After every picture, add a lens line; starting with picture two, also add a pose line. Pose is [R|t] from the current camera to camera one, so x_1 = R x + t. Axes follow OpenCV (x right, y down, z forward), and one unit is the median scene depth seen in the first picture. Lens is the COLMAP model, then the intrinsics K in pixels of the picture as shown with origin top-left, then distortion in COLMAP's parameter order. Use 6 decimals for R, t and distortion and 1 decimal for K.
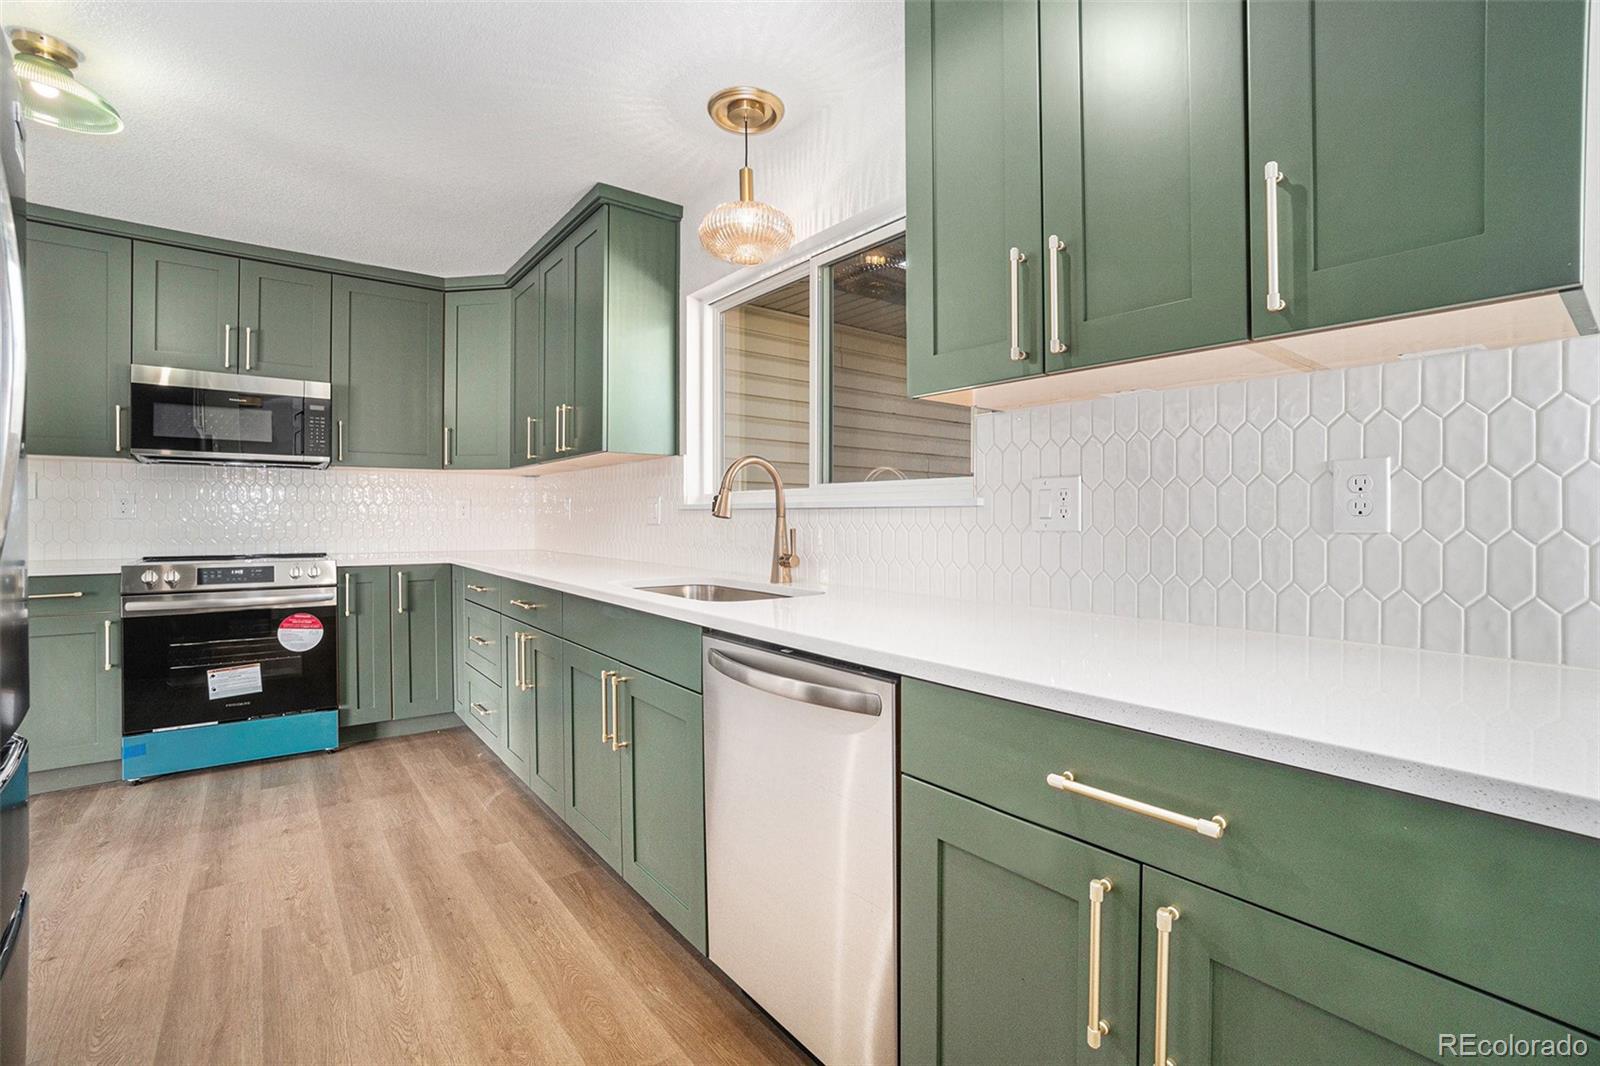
lens RADIAL K [[726.5, 0, 816.7], [0, 726.5, 524.5], [0, 0, 1]] dist [-0.030370, 0.003600]
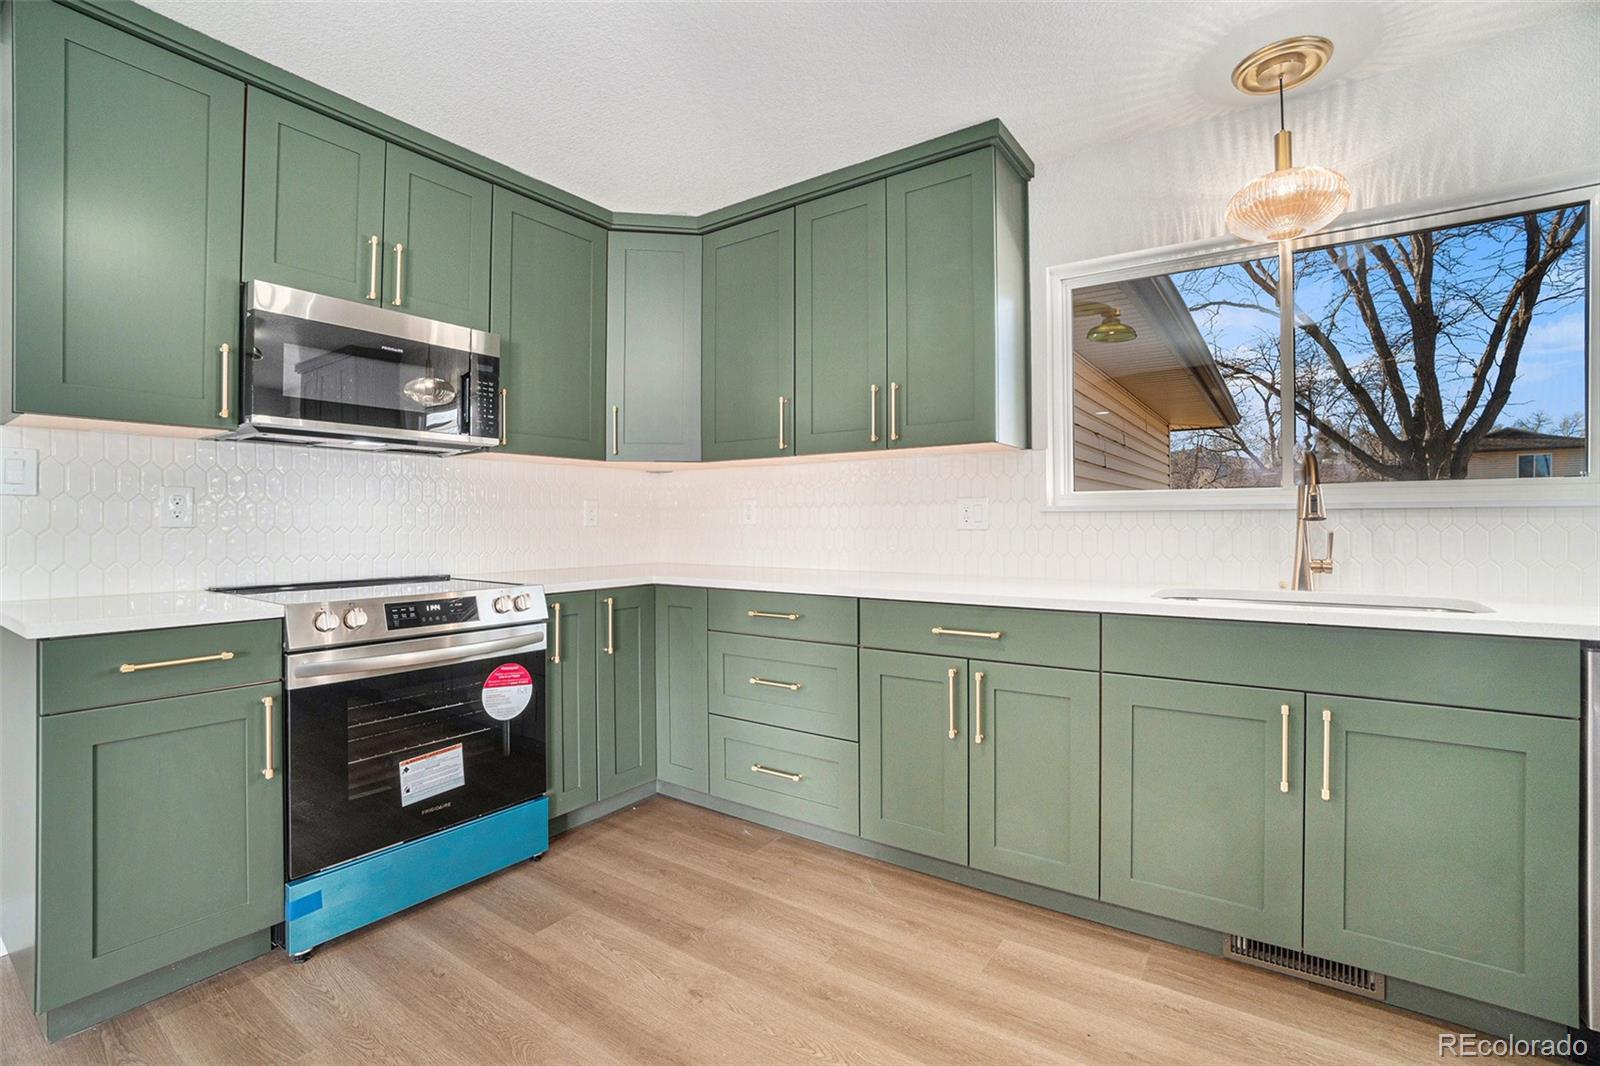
lens RADIAL K [[726.5, 0, 803.4], [0, 726.5, 521.5], [0, 0, 1]] dist [-0.030370, 0.003600]
pose [[0.955447, -0.006719, 0.295086, -0.671739], [0.010938, 0.999860, -0.012649, -0.001112], [-0.294960, 0.015313, 0.955387, 0.255833]]
